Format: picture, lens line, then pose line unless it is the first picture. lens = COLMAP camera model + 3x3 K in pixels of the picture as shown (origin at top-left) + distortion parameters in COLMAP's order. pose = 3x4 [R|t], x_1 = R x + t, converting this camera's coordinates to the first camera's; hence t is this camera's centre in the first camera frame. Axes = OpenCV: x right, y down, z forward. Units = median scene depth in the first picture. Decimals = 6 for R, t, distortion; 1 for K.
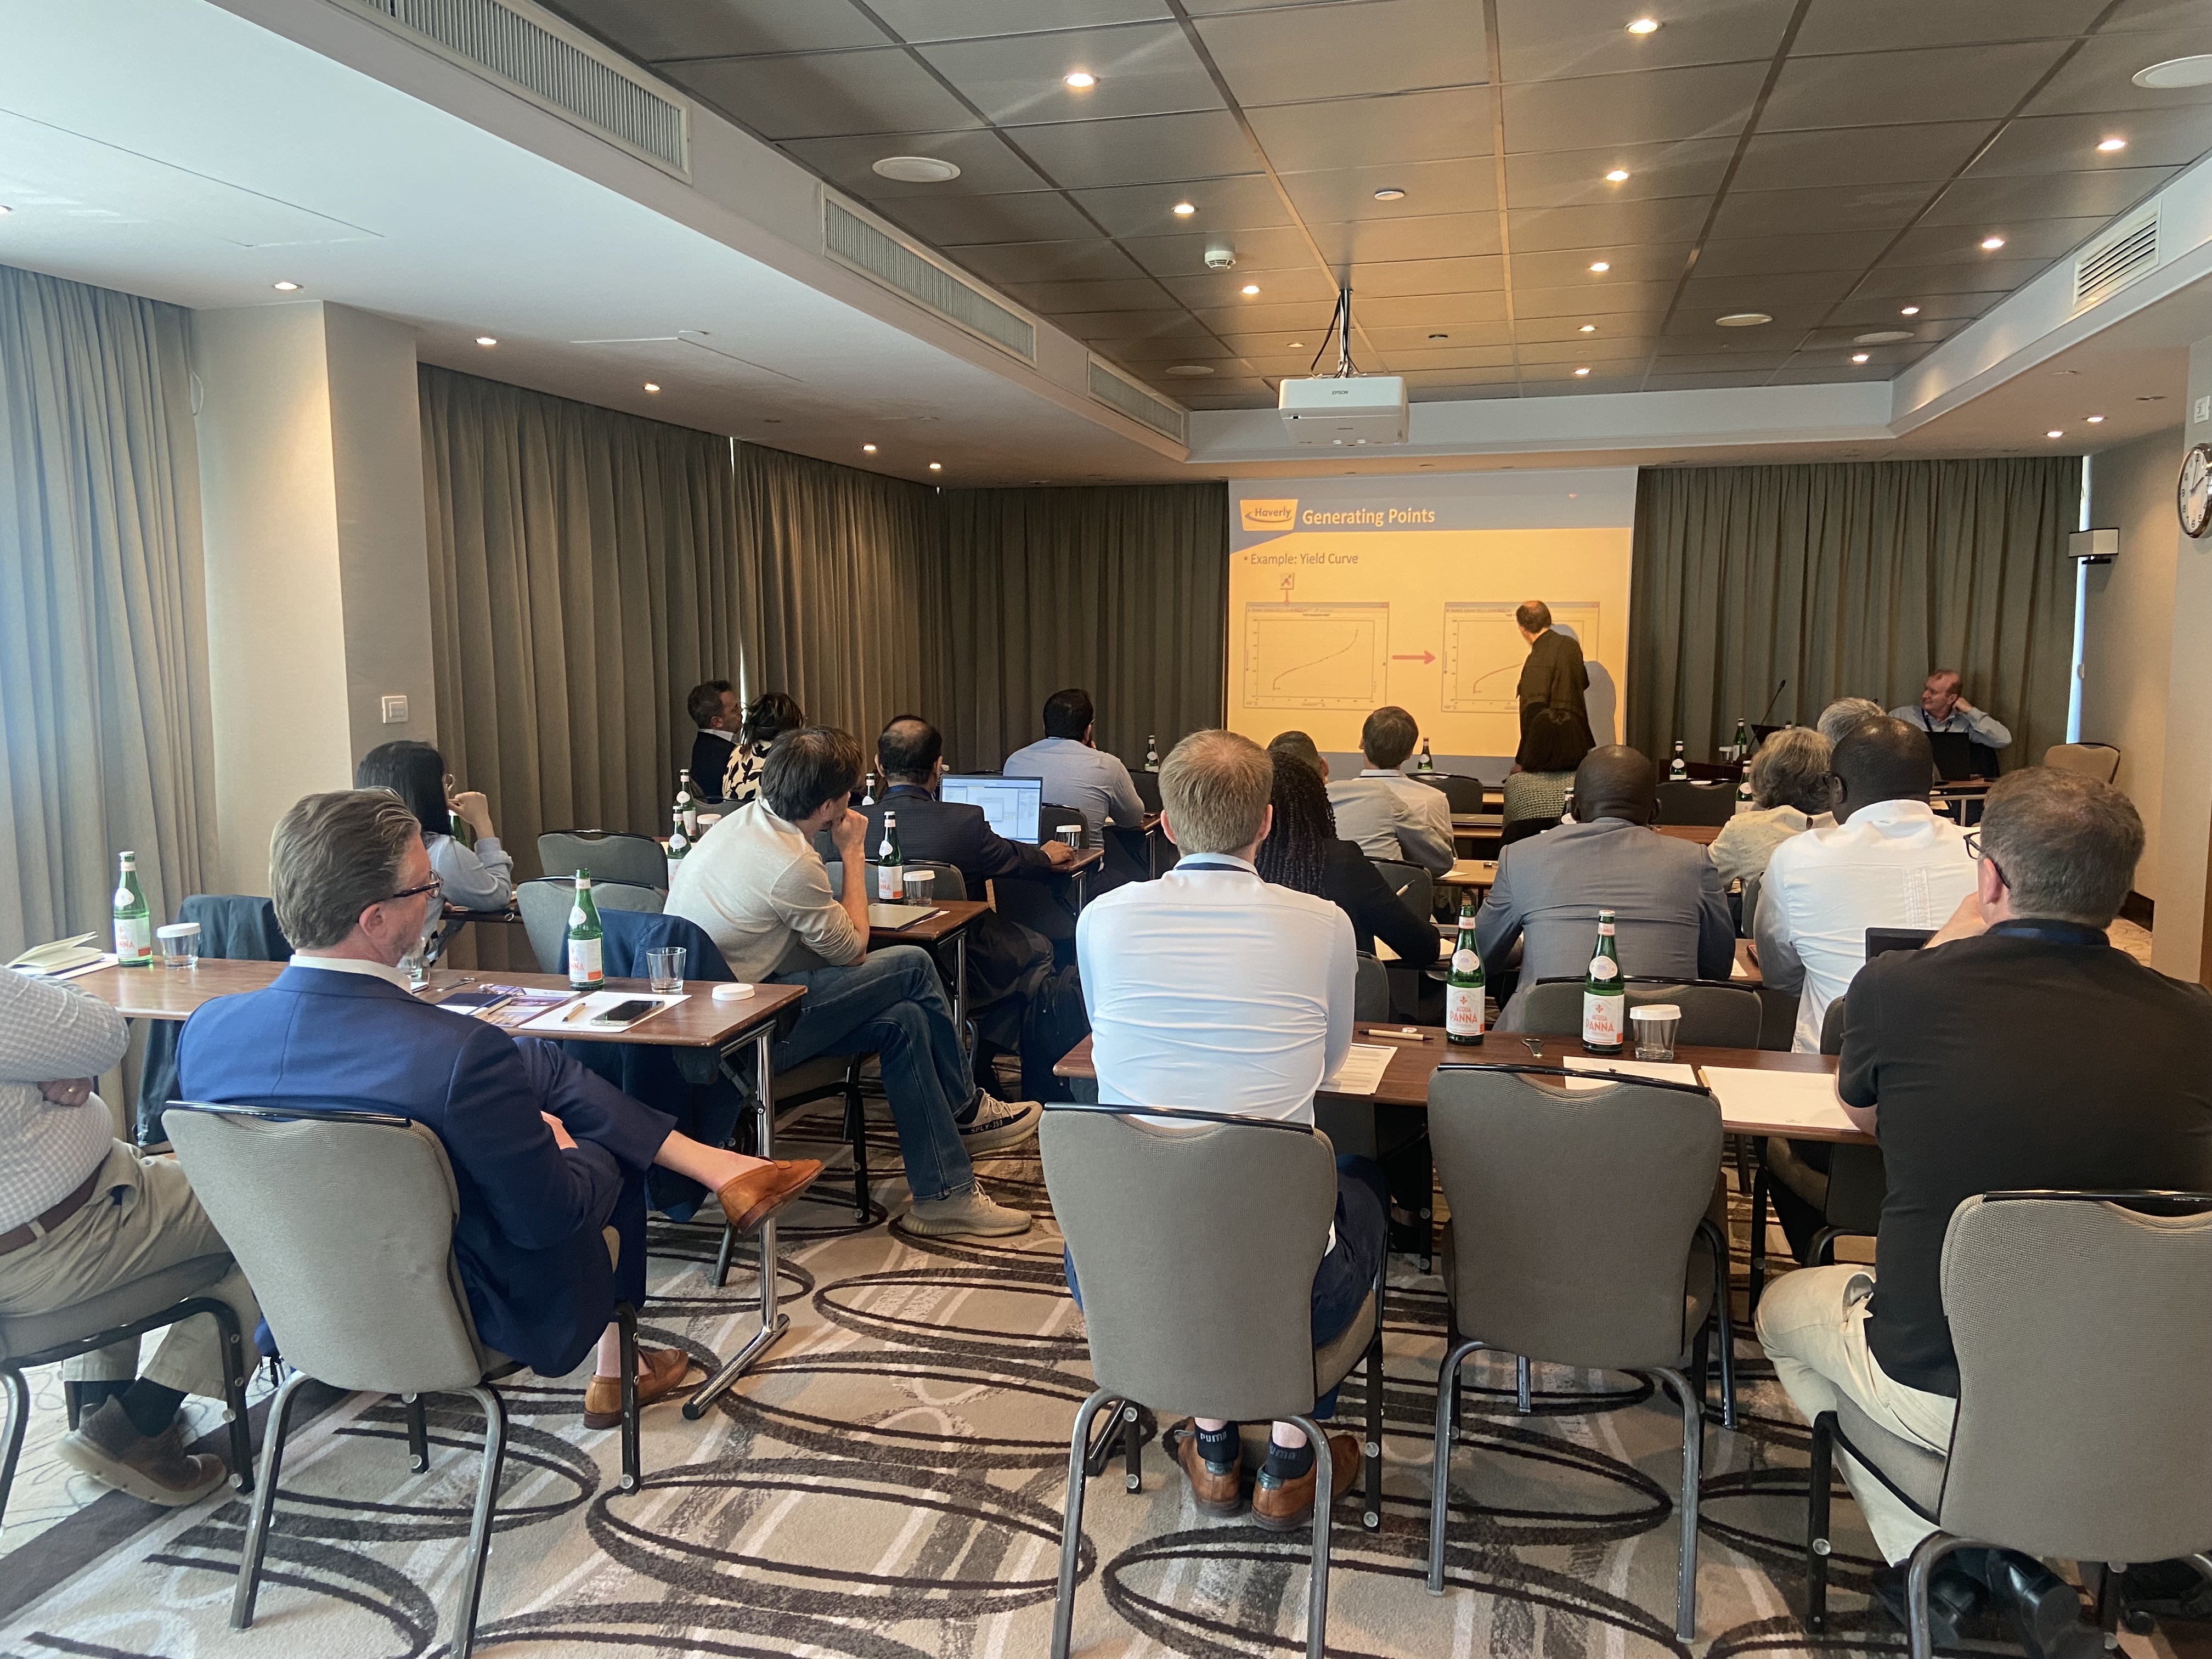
lens RADIAL K [[1750.7, 0, 1107.2], [0, 1750.7, 819.5], [0, 0, 1]] dist [0.114089, -0.163910]
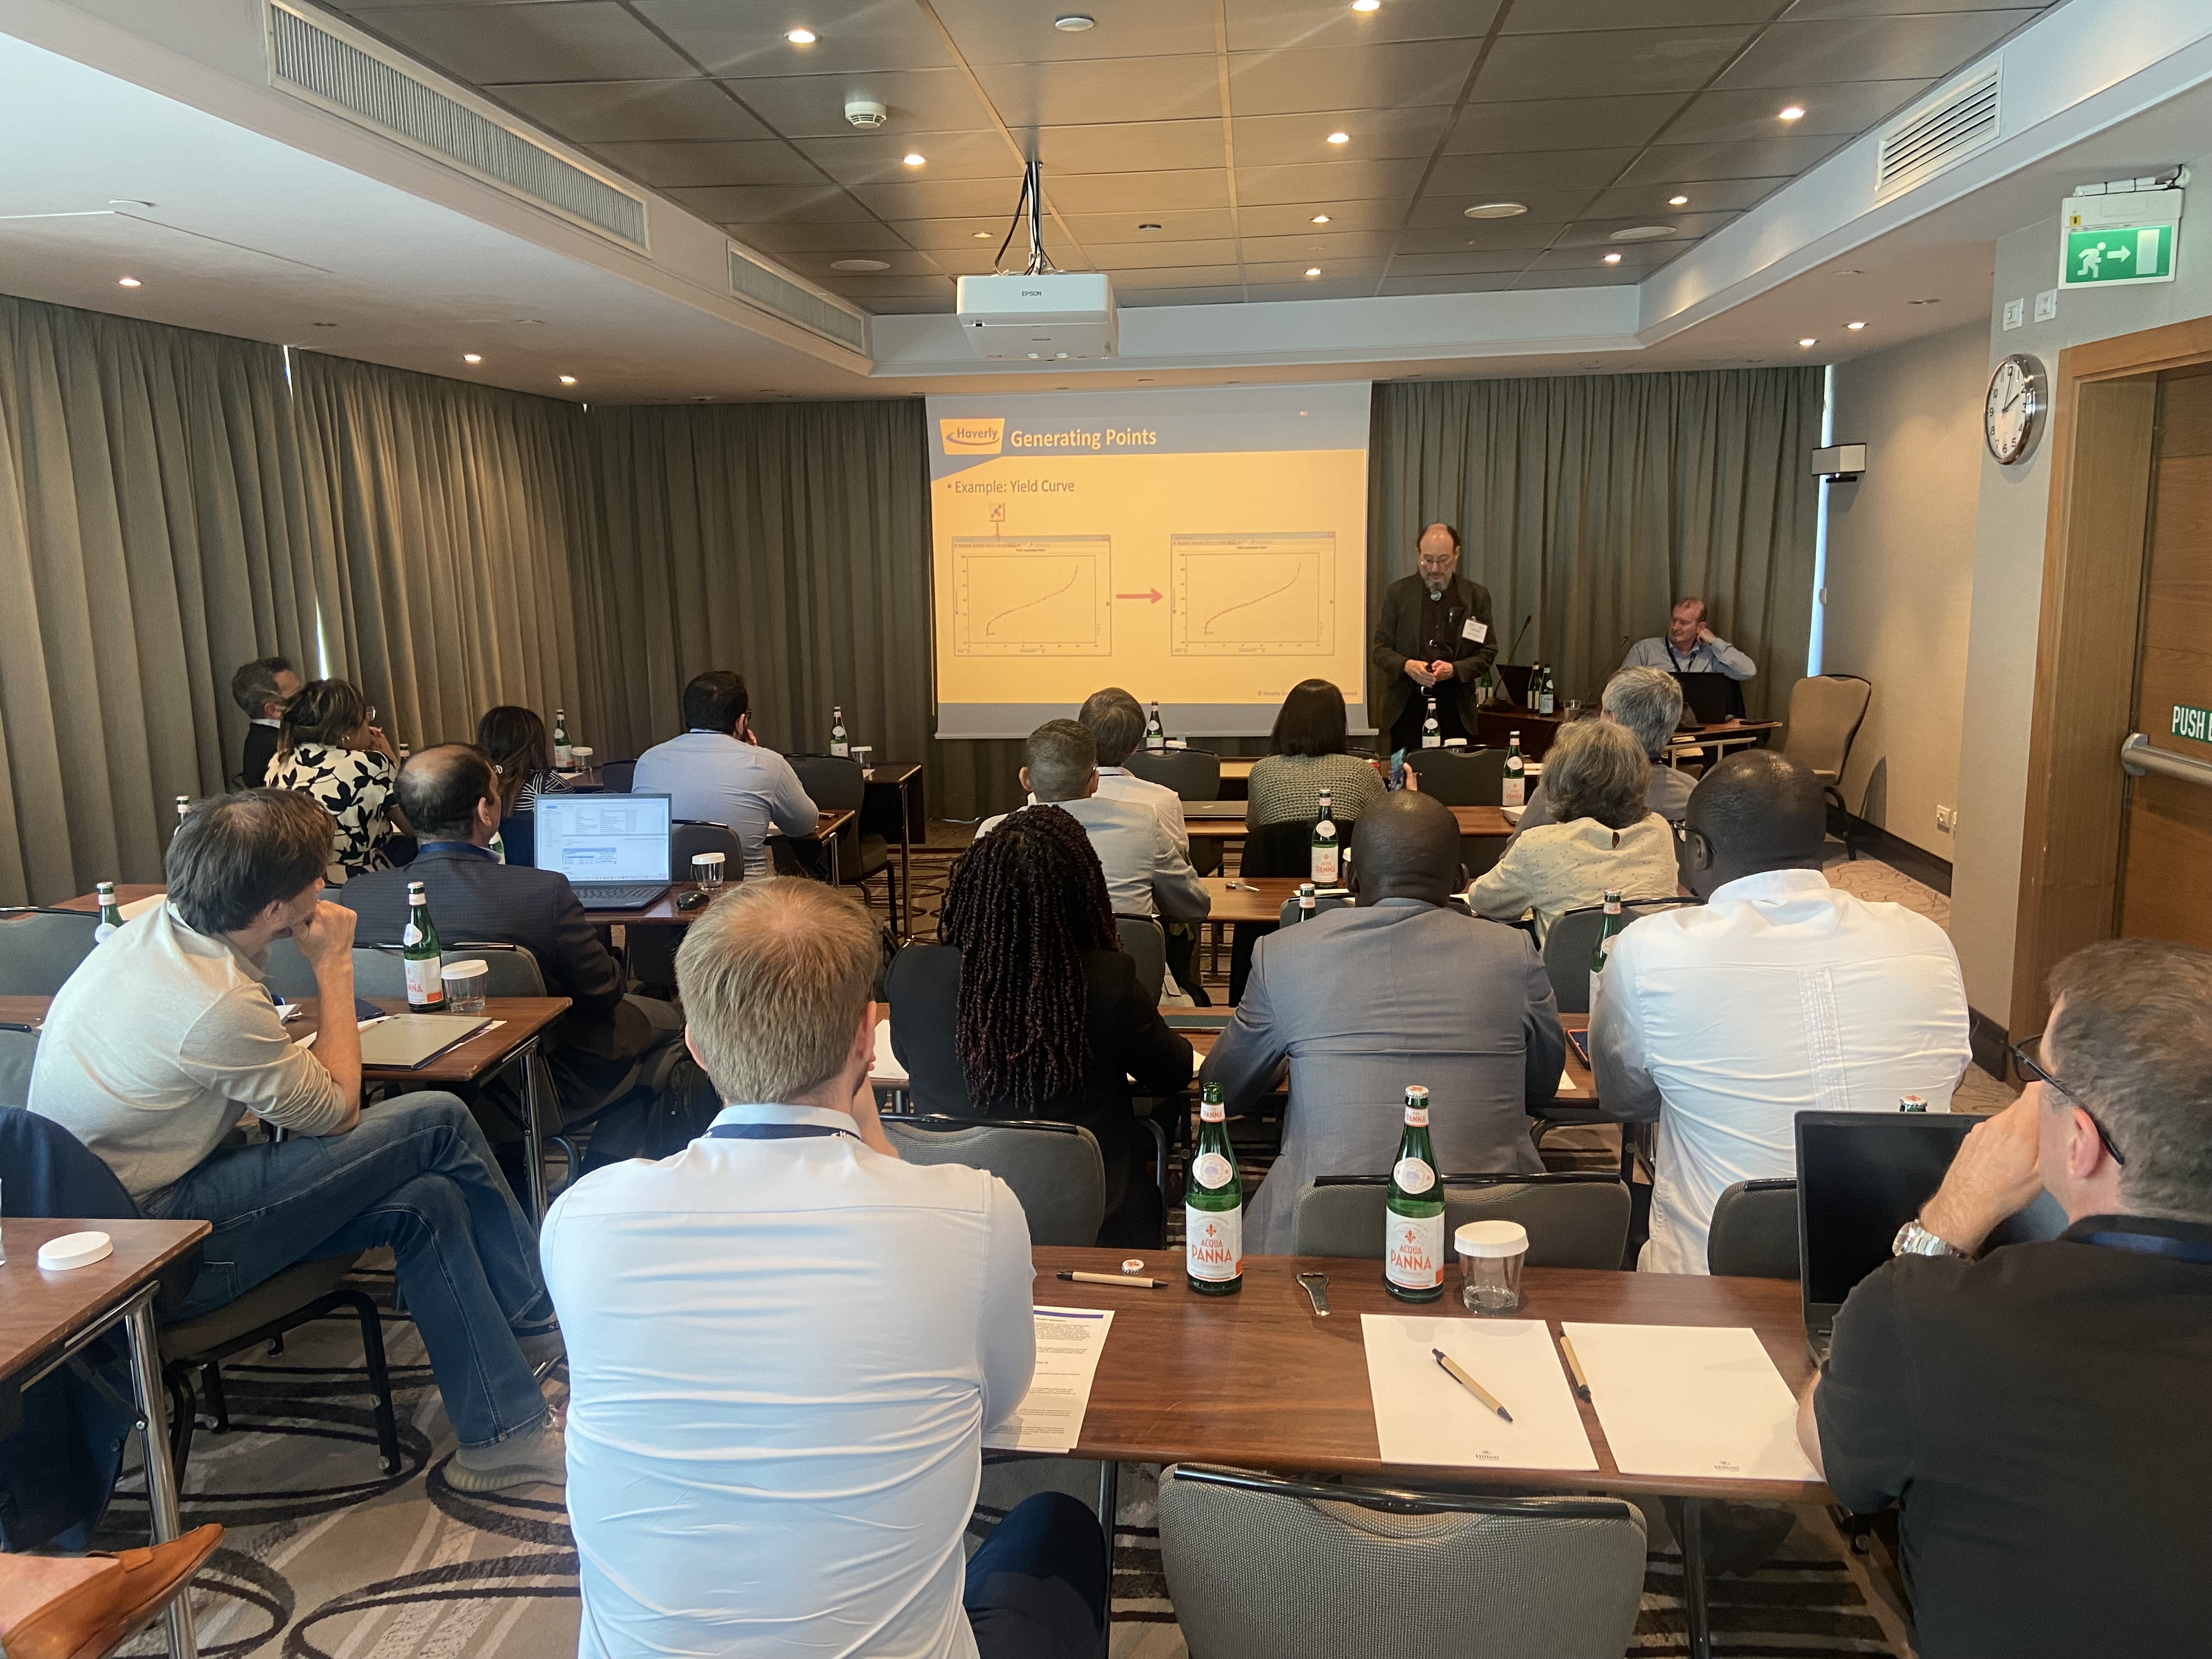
lens RADIAL K [[1663.5, 0, 1118.7], [0, 1663.5, 831.0], [0, 0, 1]] dist [0.110827, -0.136601]
pose [[0.987766, -0.045466, 0.149169, 0.046315], [0.034917, 0.996750, 0.072592, -0.052740], [-0.151984, -0.066495, 0.986144, 0.225170]]
